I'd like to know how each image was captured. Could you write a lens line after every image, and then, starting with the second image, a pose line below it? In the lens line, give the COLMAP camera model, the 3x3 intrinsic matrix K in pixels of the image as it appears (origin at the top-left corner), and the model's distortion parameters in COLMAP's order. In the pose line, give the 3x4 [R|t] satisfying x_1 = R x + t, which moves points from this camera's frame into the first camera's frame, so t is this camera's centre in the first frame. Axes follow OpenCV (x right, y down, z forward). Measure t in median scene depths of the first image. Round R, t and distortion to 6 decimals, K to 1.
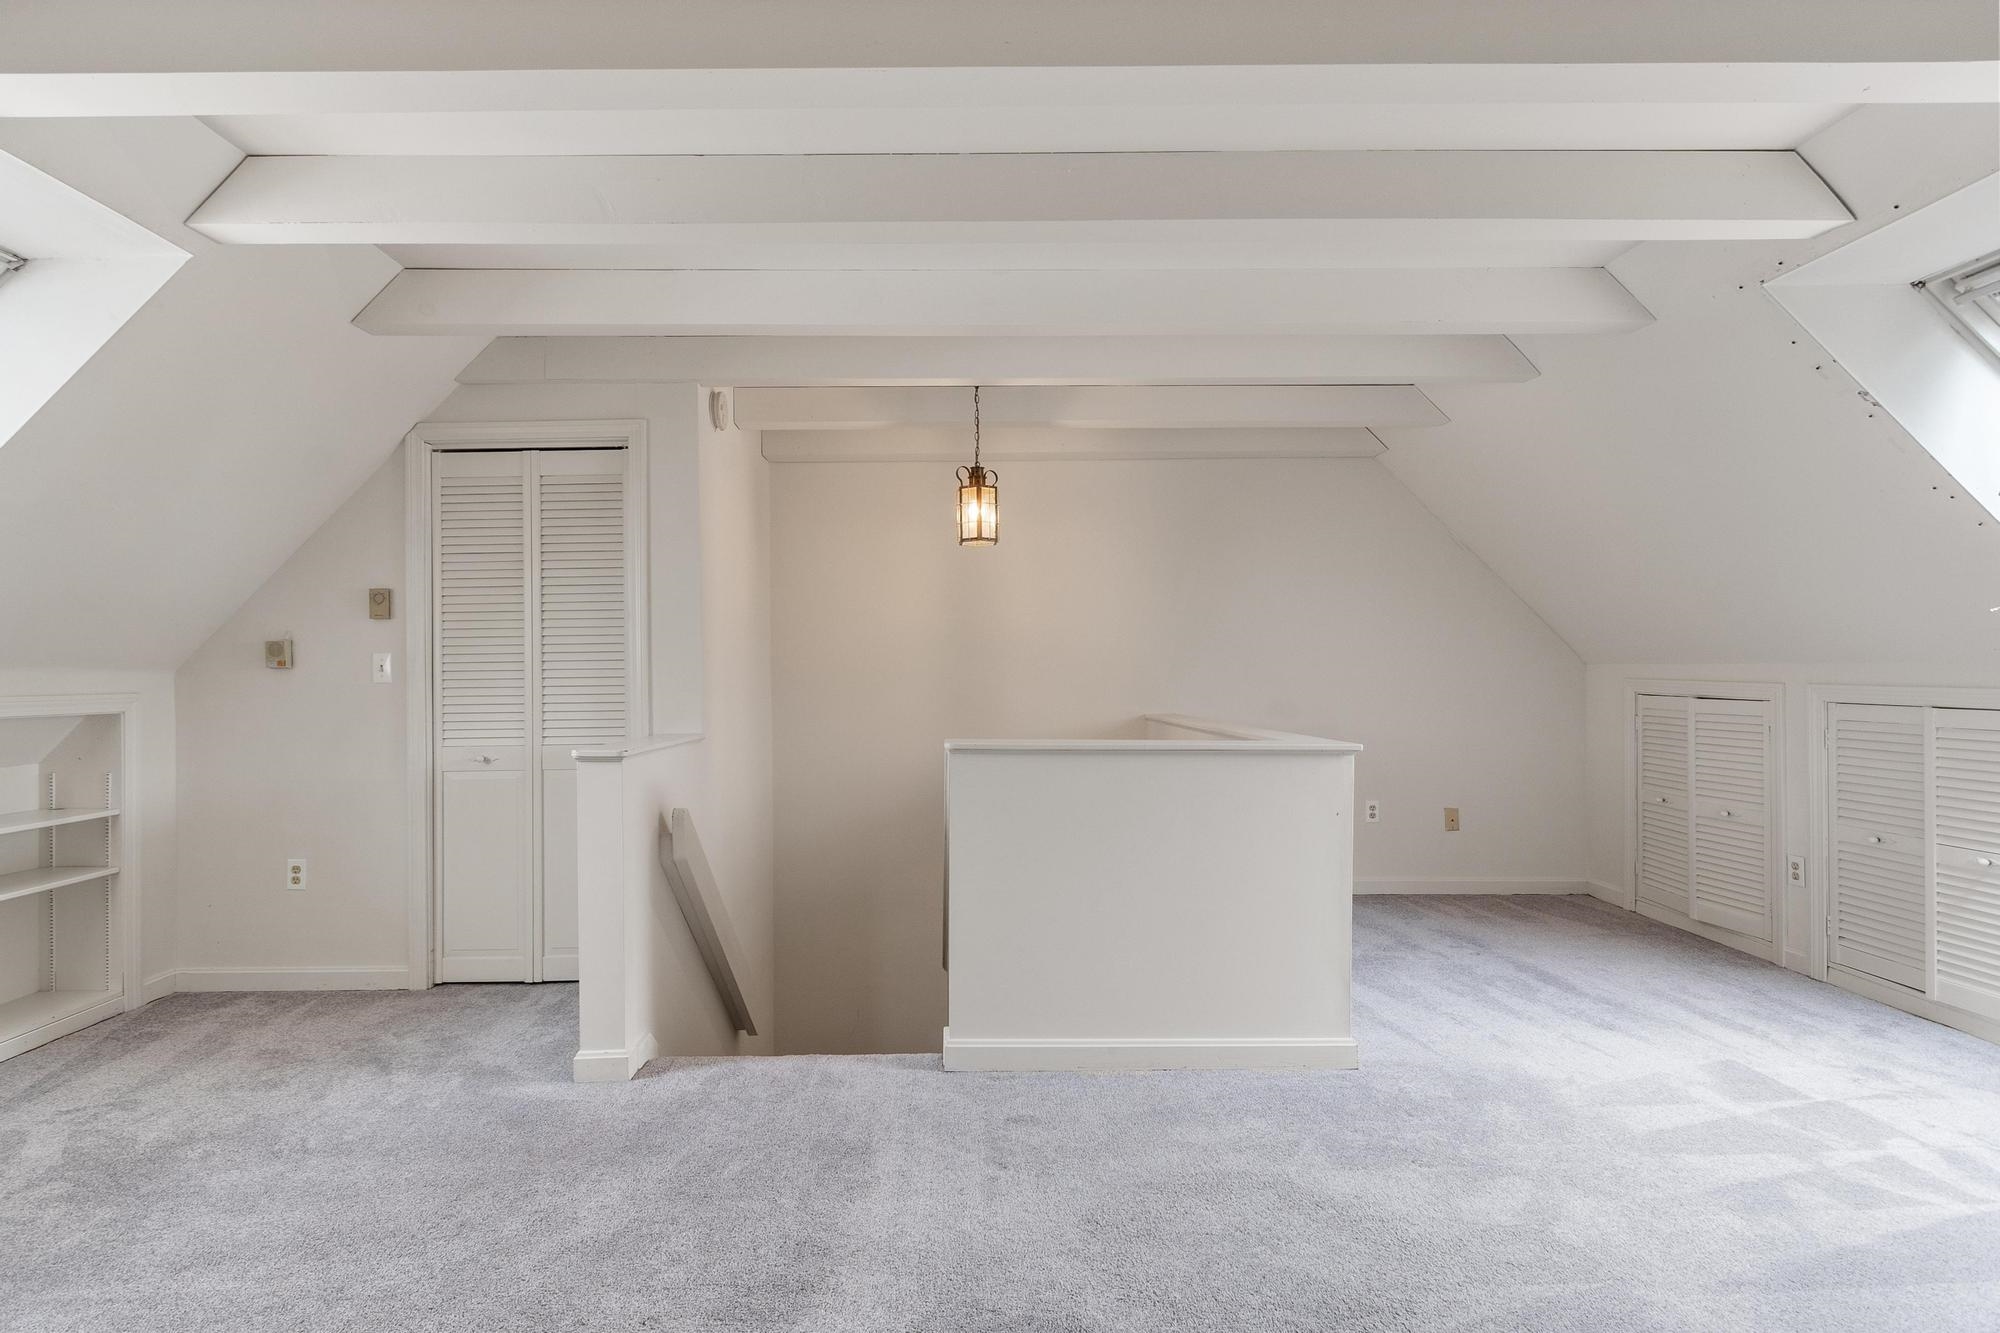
lens RADIAL K [[950.2, 0, 963.3], [0, 950.2, 673.6], [0, 0, 1]] dist [0.001233, -0.000430]
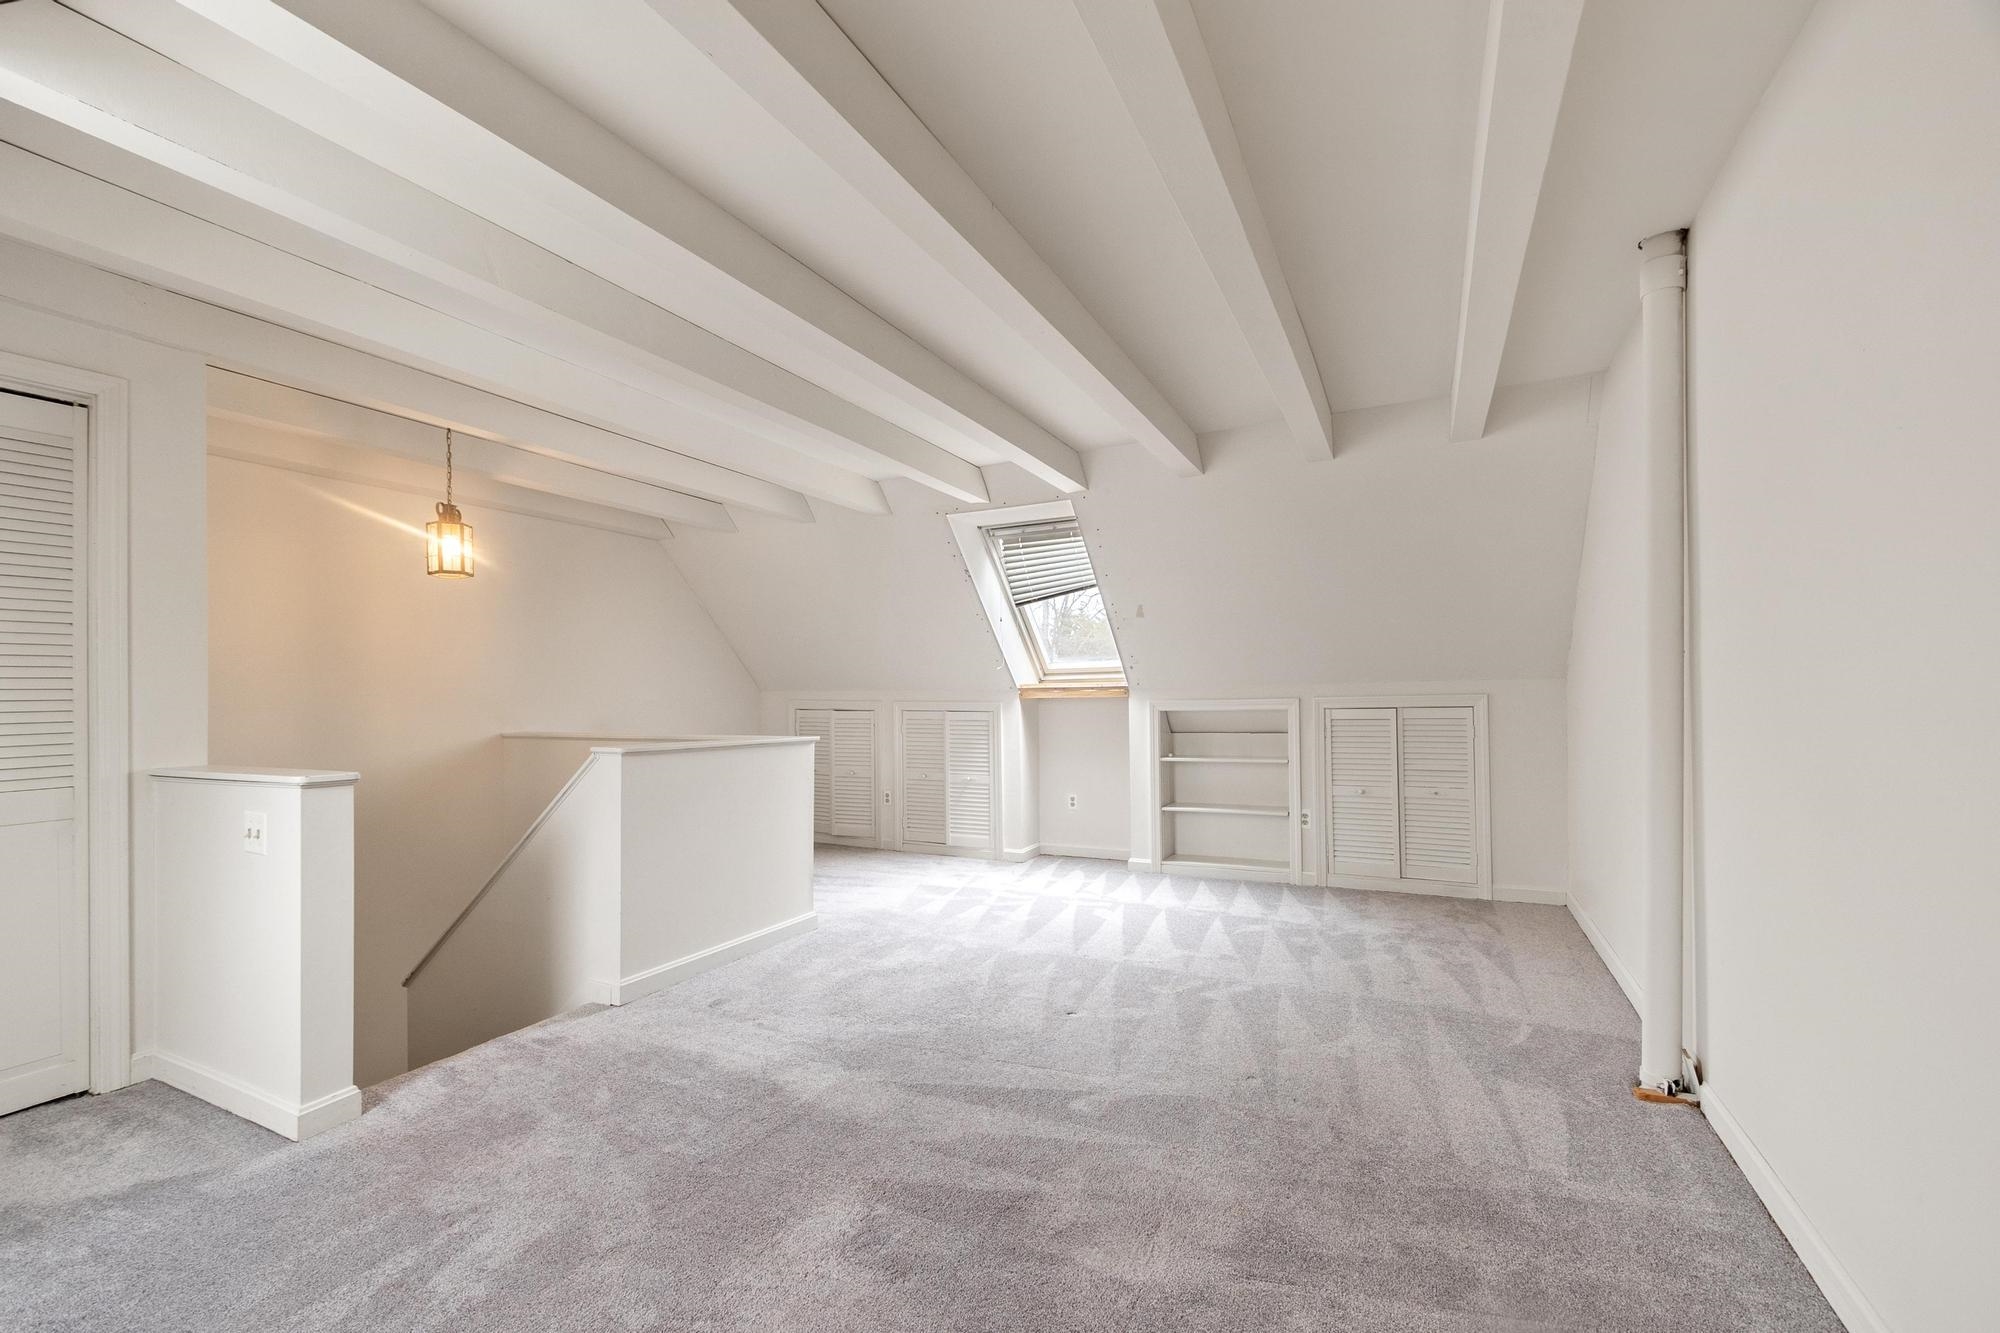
lens RADIAL K [[868.2, 0, 963.5], [0, 868.2, 694.6], [0, 0, 1]] dist [-0.000703, -0.000276]
pose [[0.469992, 0.000790, 0.882671, -0.800658], [0.005911, 0.999974, -0.004043, 0.006395], [-0.882651, 0.007118, 0.469975, 0.037867]]
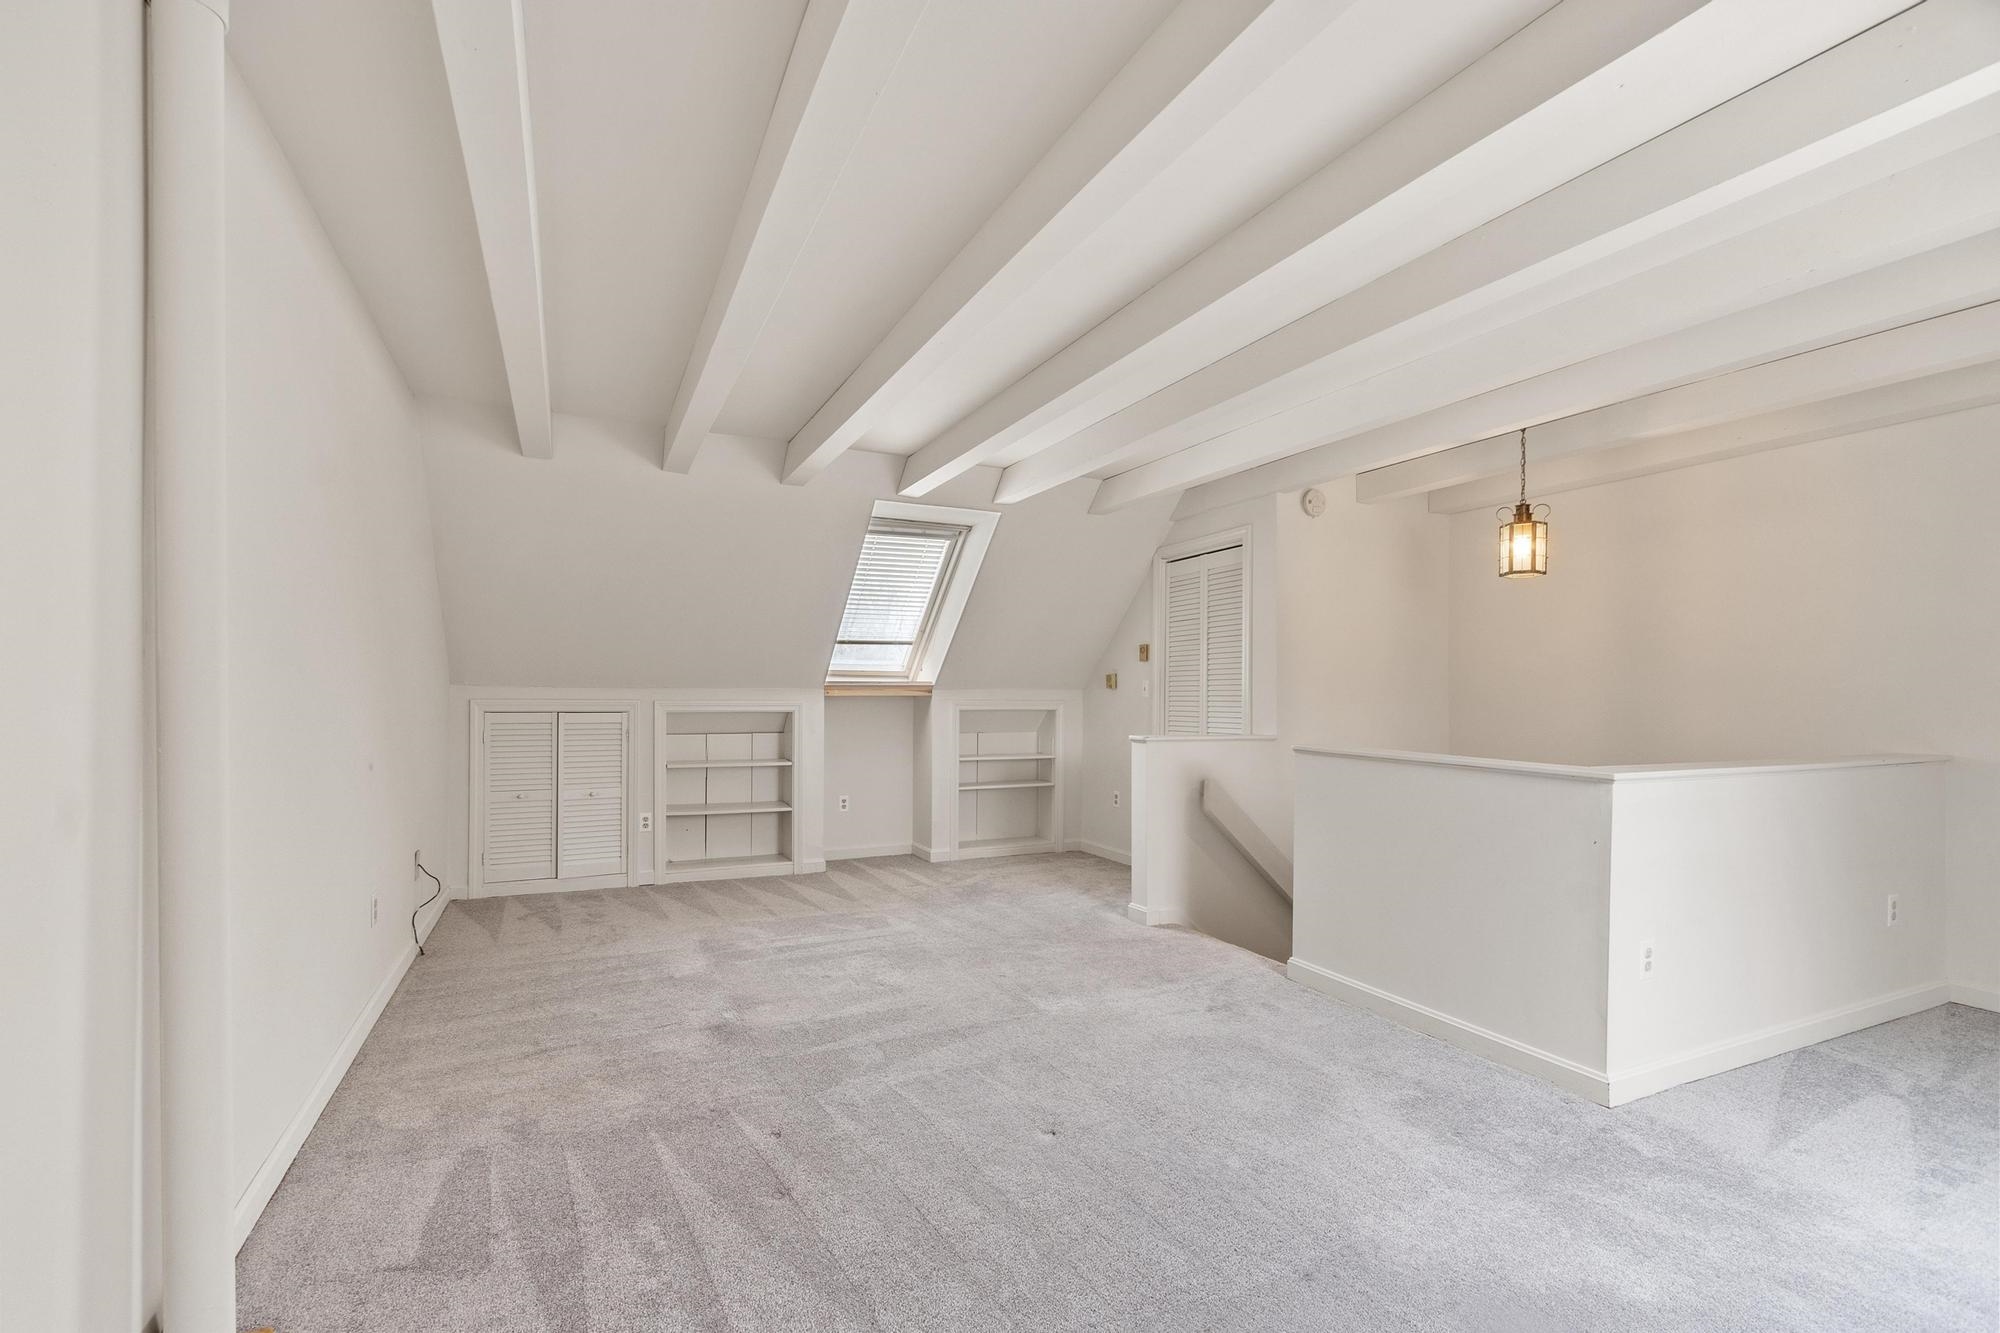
lens RADIAL K [[868.2, 0, 963.5], [0, 868.2, 694.6], [0, 0, 1]] dist [-0.000703, -0.000276]
pose [[0.410320, 0.011622, -0.911868, 0.913329], [-0.011697, 0.999904, 0.007481, -0.004302], [0.911867, 0.007596, 0.410416, 0.032642]]
